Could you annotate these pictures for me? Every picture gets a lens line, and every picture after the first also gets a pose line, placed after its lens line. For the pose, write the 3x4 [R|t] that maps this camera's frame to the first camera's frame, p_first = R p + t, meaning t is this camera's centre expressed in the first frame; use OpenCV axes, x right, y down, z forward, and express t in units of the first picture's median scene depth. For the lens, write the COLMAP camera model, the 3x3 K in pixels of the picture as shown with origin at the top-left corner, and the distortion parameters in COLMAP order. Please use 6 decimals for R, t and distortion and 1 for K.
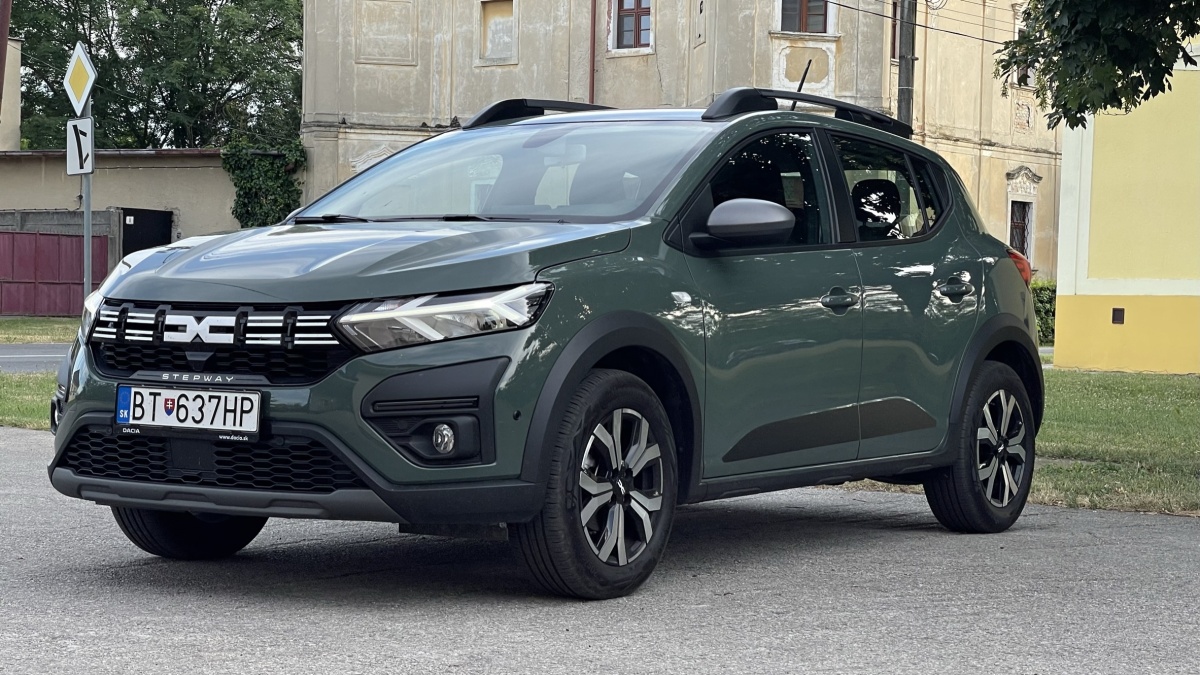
lens RADIAL K [[2264.0, 0, 600.0], [0, 2264.0, 337.5], [0, 0, 1]] dist [0.058048, 3.039451]
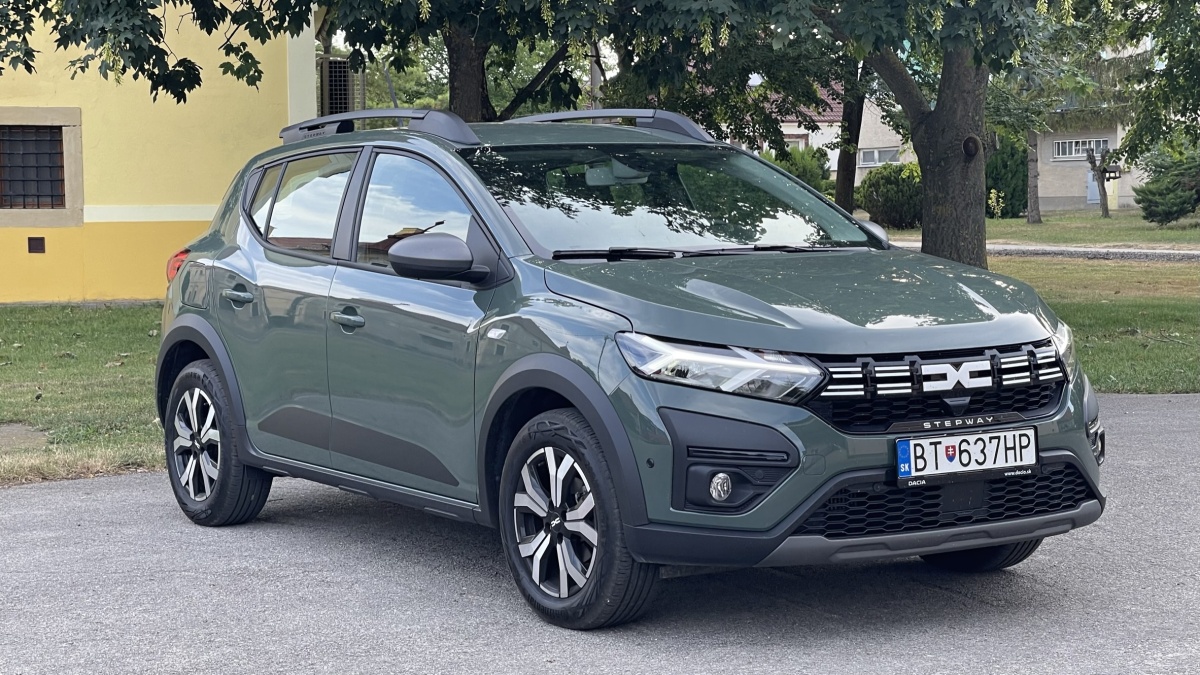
lens RADIAL K [[2264.0, 0, 600.0], [0, 2264.0, 337.5], [0, 0, 1]] dist [0.058048, 3.039451]
pose [[0.377879, -0.087909, 0.921672, -1.202270], [0.036604, 0.996122, 0.080002, -0.110977], [-0.925131, 0.003506, 0.379632, 0.761613]]
